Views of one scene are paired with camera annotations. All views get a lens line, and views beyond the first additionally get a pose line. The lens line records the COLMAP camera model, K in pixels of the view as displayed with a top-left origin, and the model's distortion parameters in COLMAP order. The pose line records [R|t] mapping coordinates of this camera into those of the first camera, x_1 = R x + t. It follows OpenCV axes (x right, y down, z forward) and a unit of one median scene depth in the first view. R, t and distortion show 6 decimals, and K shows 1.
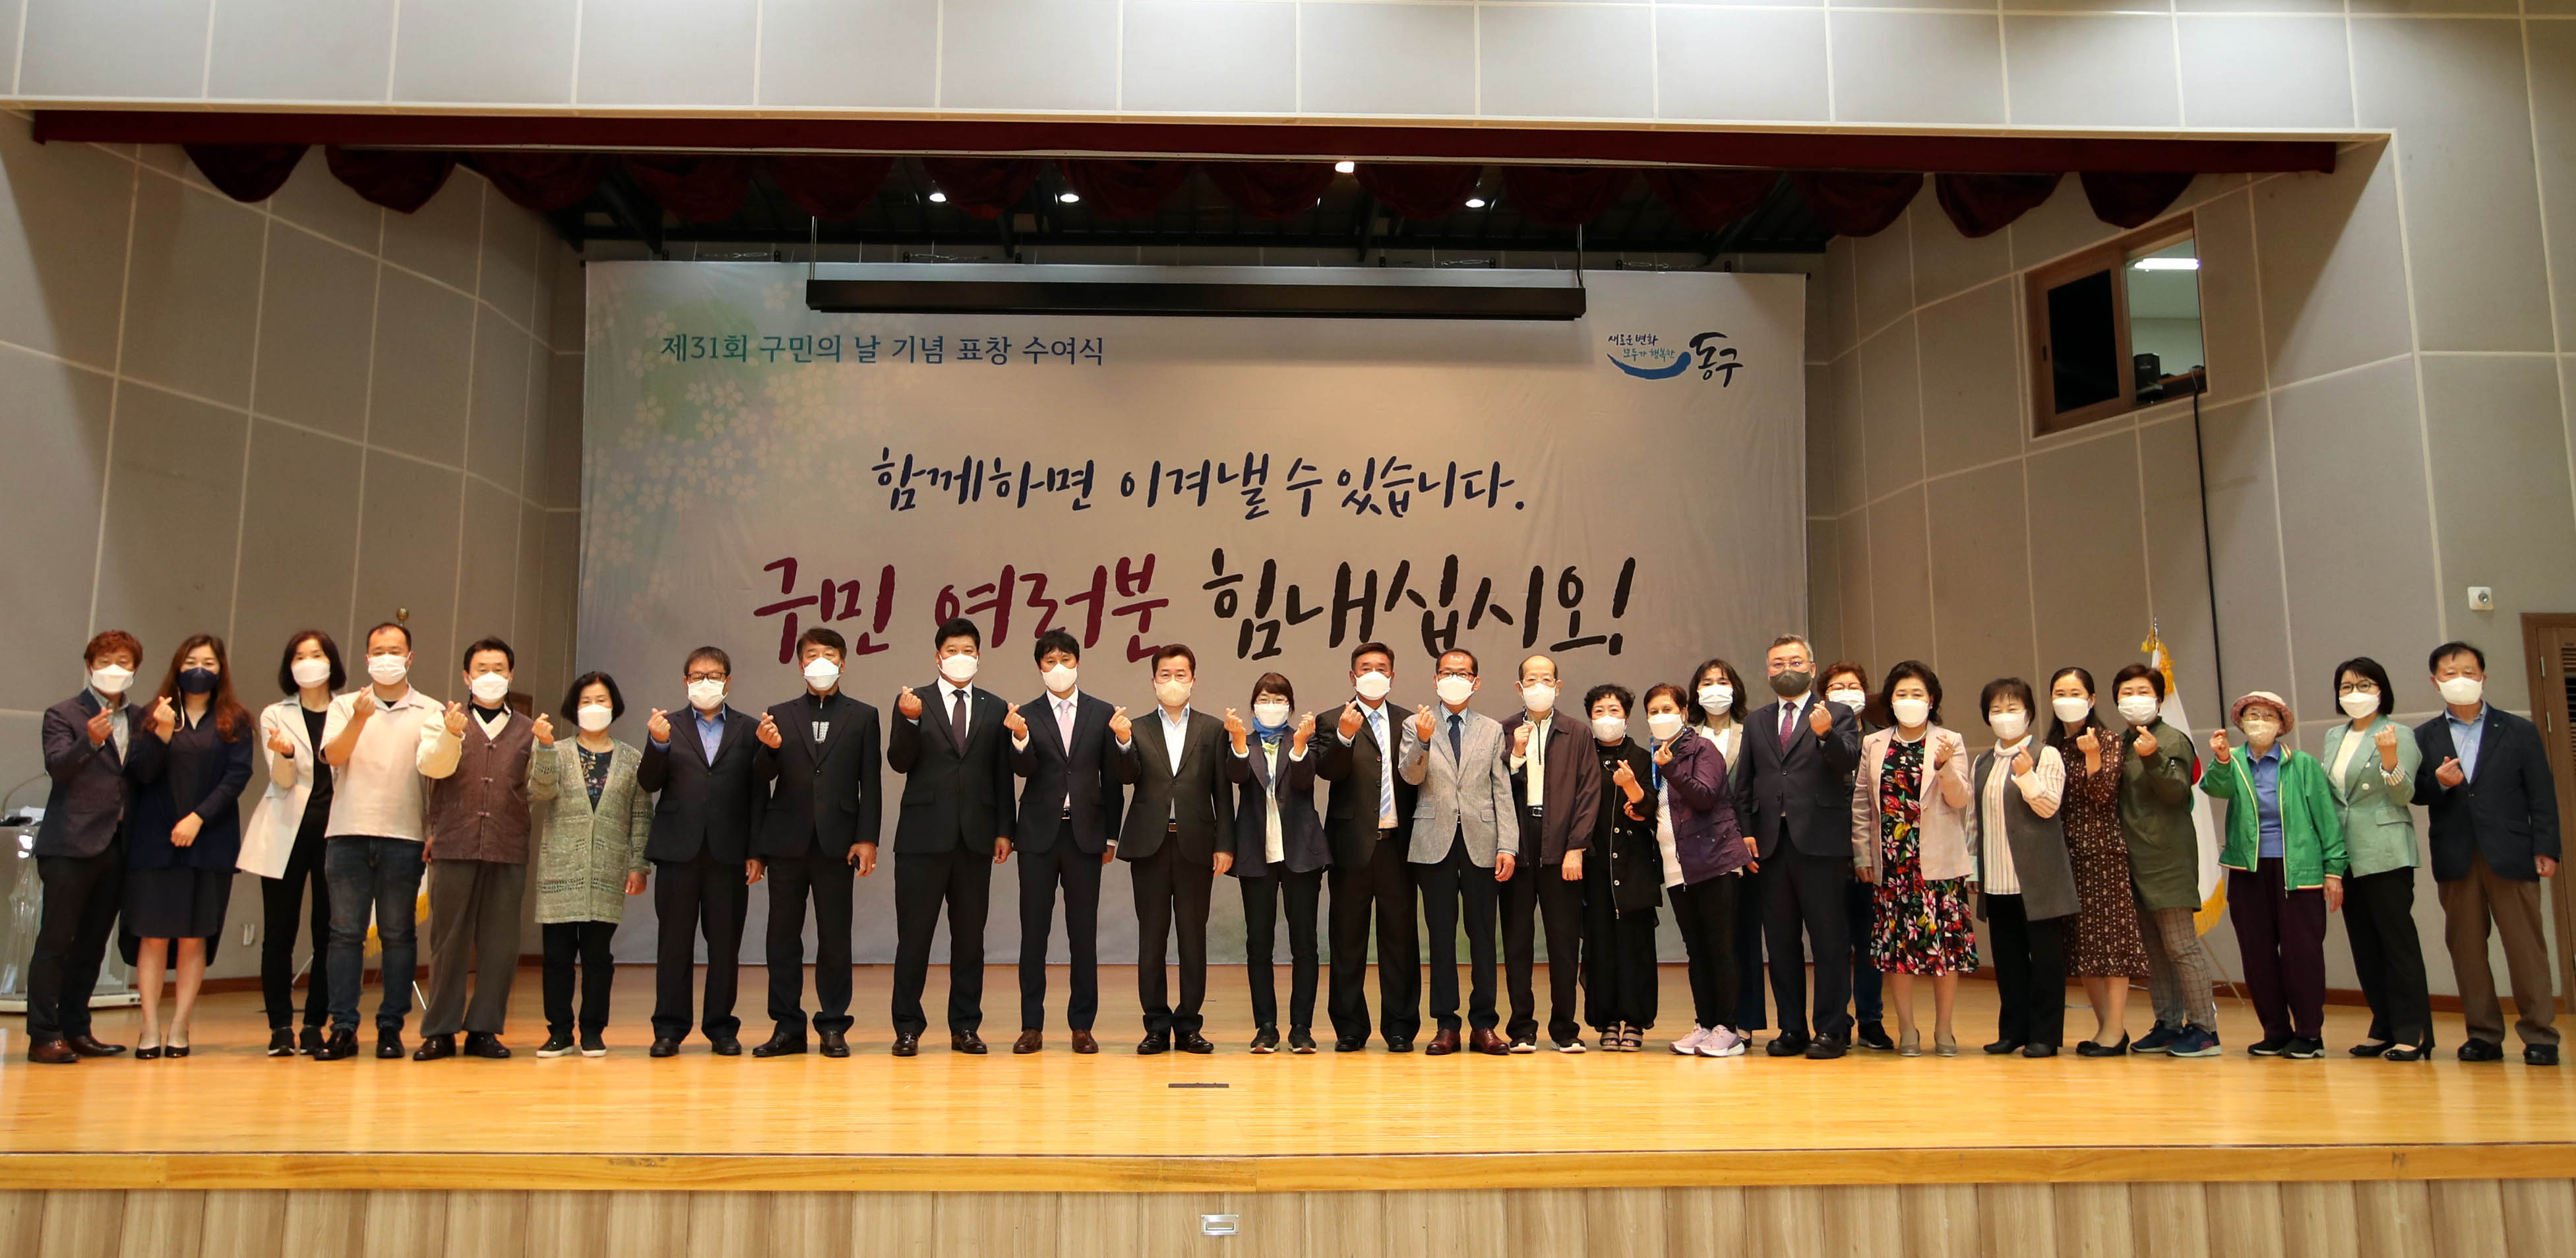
lens RADIAL K [[1986.1, 0, 1255.3], [0, 1986.1, 535.4], [0, 0, 1]] dist [-0.048392, 0.095989]
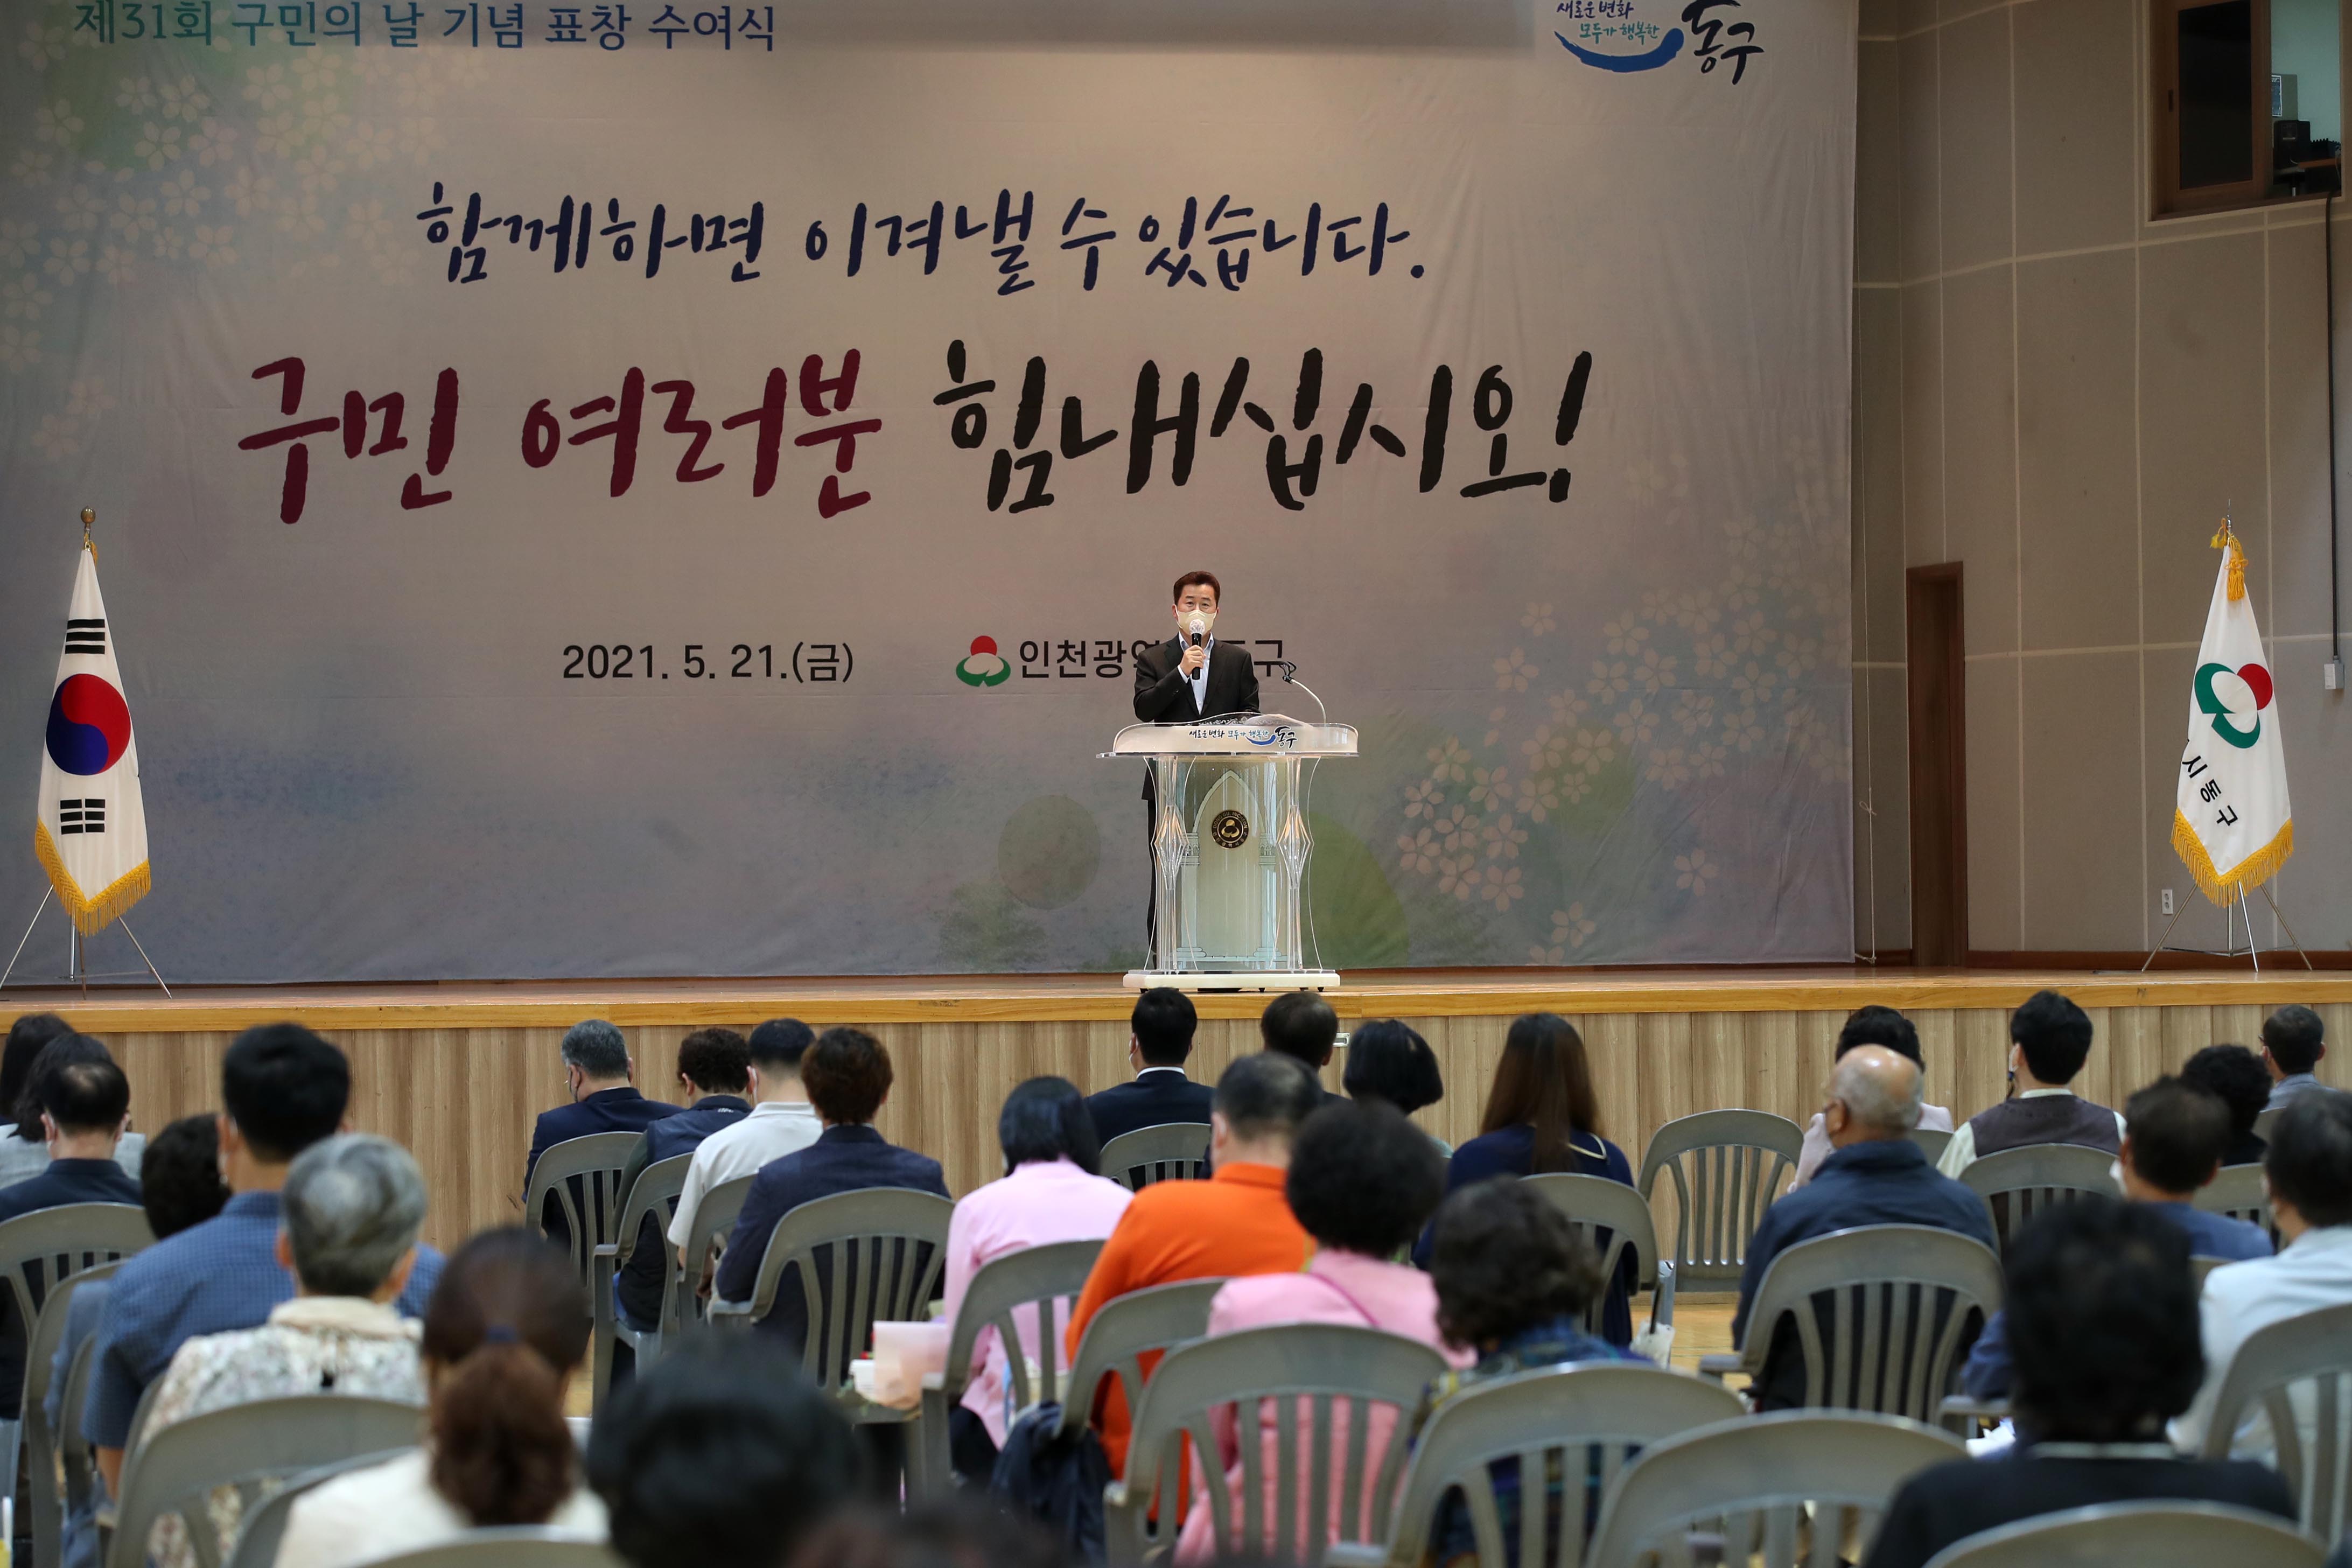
lens RADIAL K [[7495.3, 0, 1176.0], [0, 7495.3, 784.0], [0, 0, 1]] dist [-0.044438, 1.599705]
pose [[0.989300, -0.009480, 0.145588, -0.303647], [-0.012255, 0.988960, 0.147674, -0.211050], [-0.145380, -0.147878, 0.978262, -1.410834]]
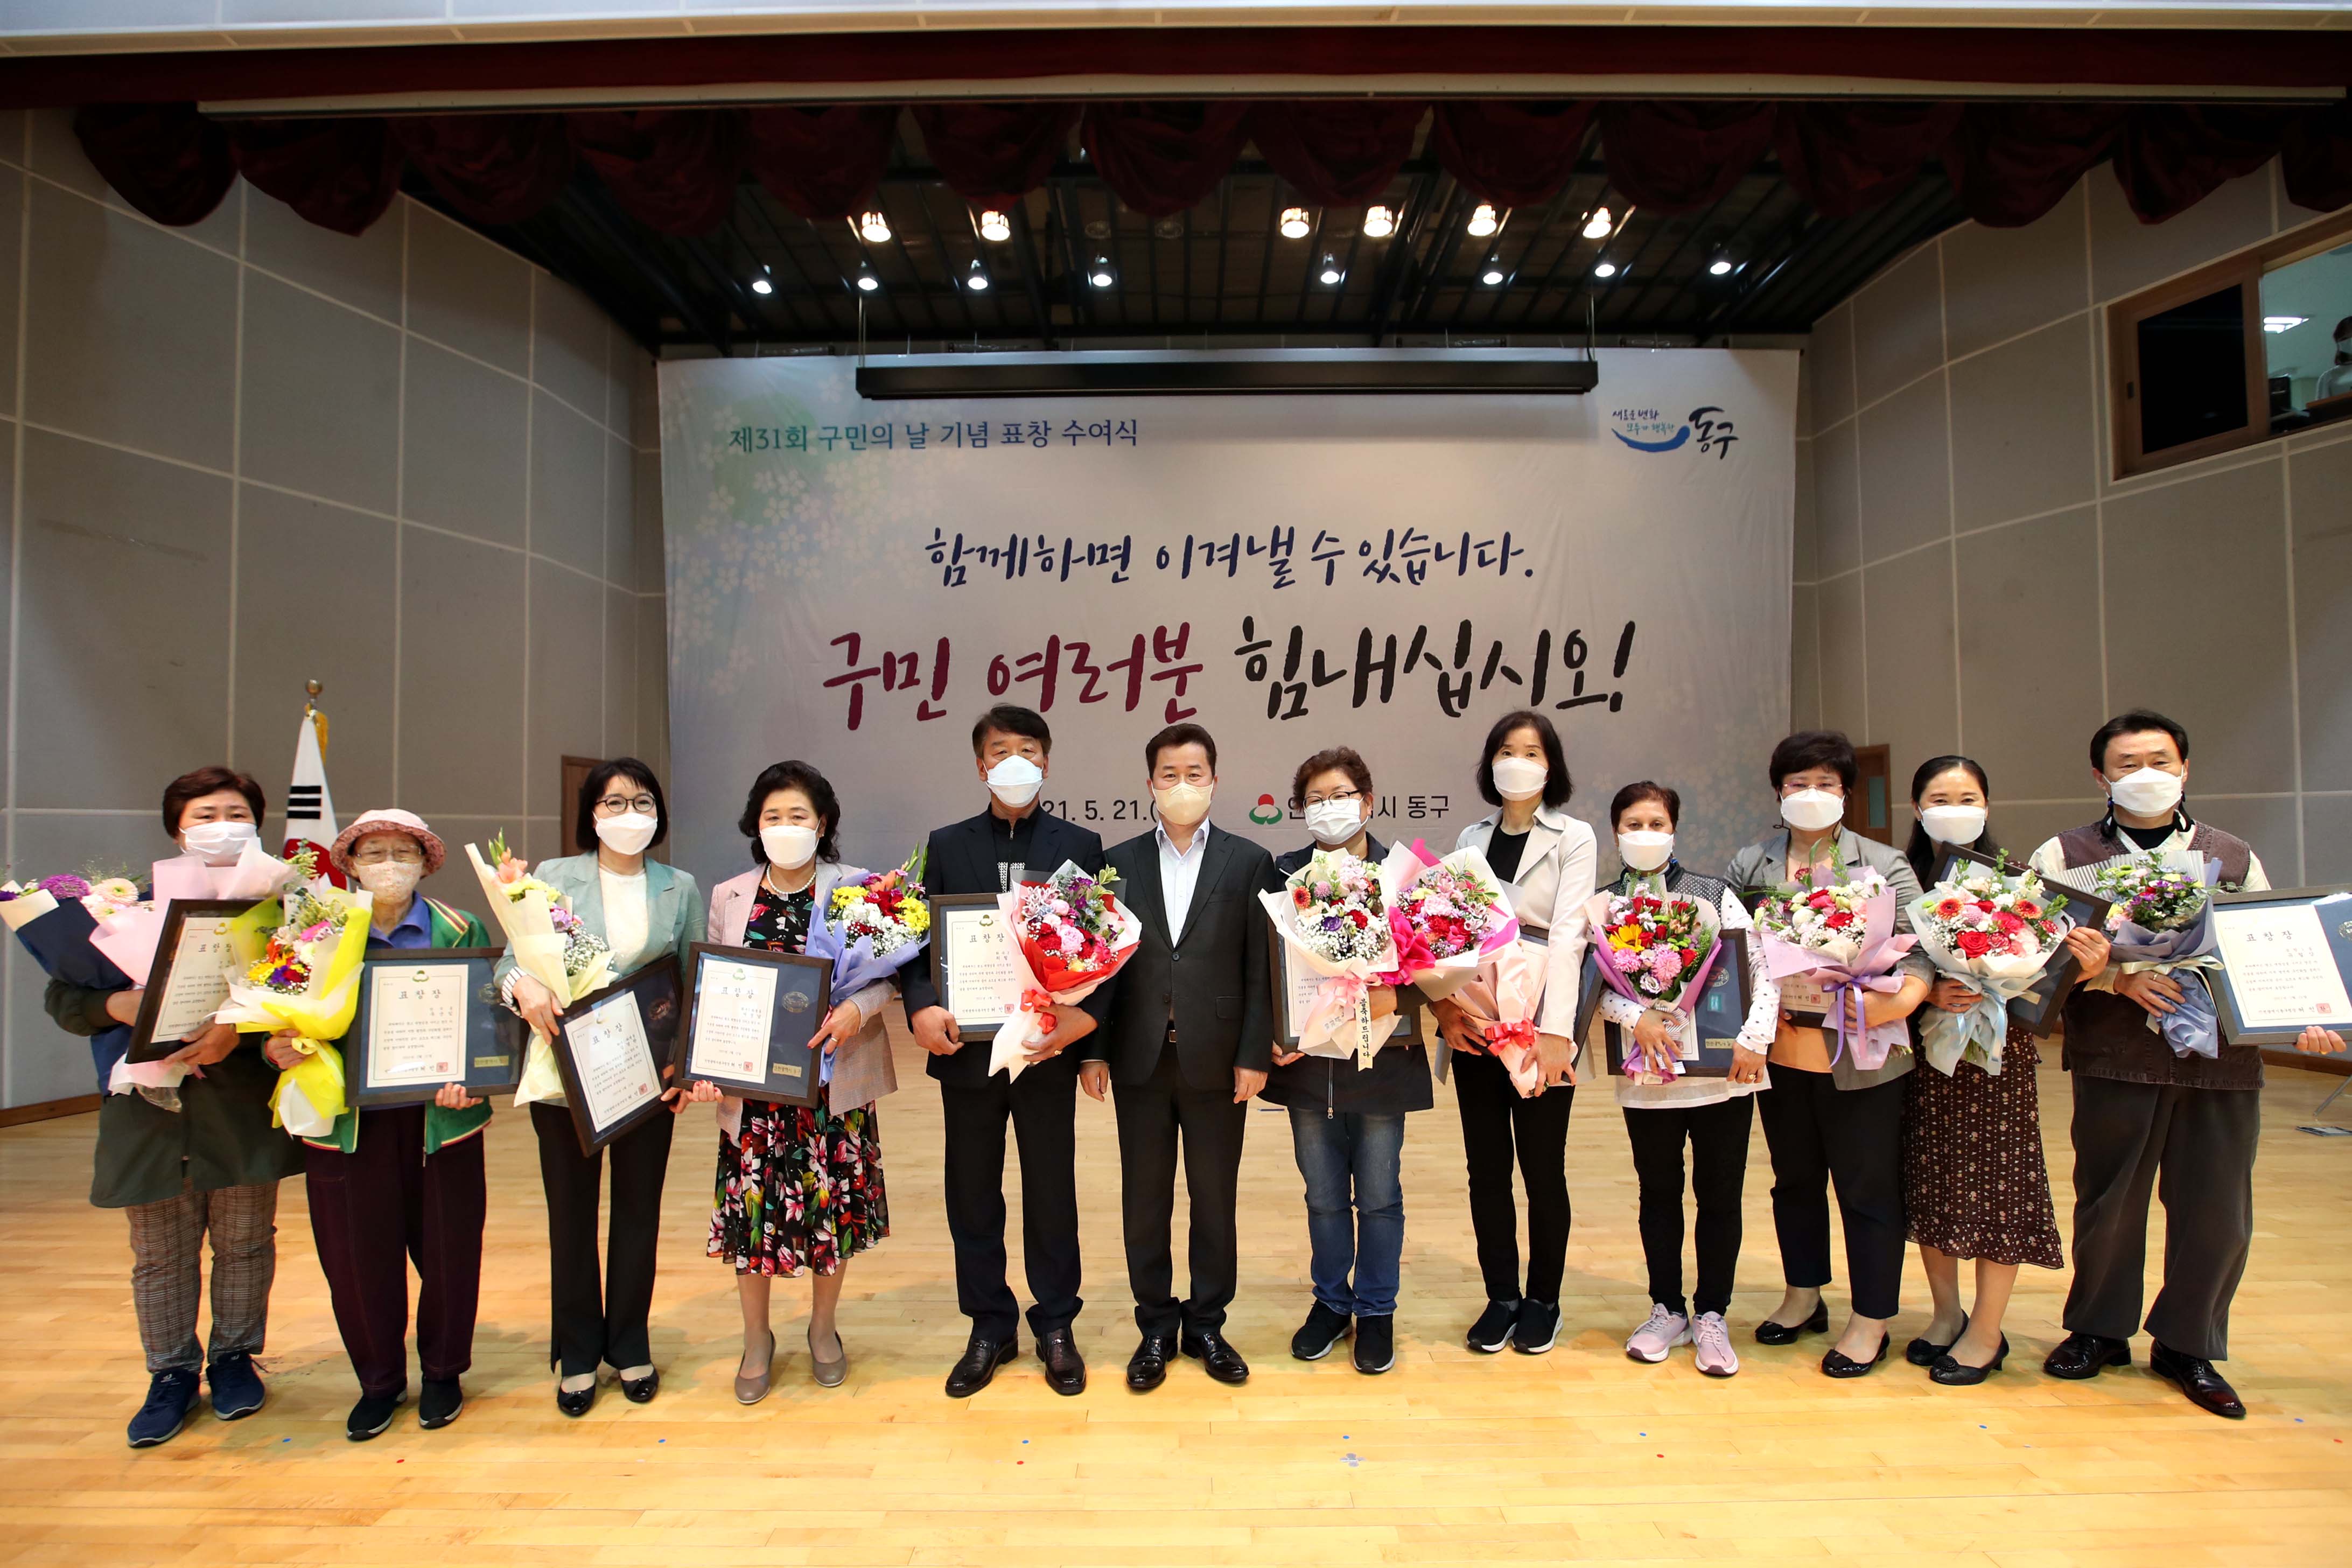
lens RADIAL K [[1174.1, 0, 1184.6], [0, 1174.1, 808.6], [0, 0, 1]] dist [-0.091988, 0.074553]
pose [[0.999220, -0.010792, -0.037987, -0.030128], [0.016188, 0.989335, 0.144757, 0.017079], [0.036020, -0.145259, 0.988738, 0.358557]]
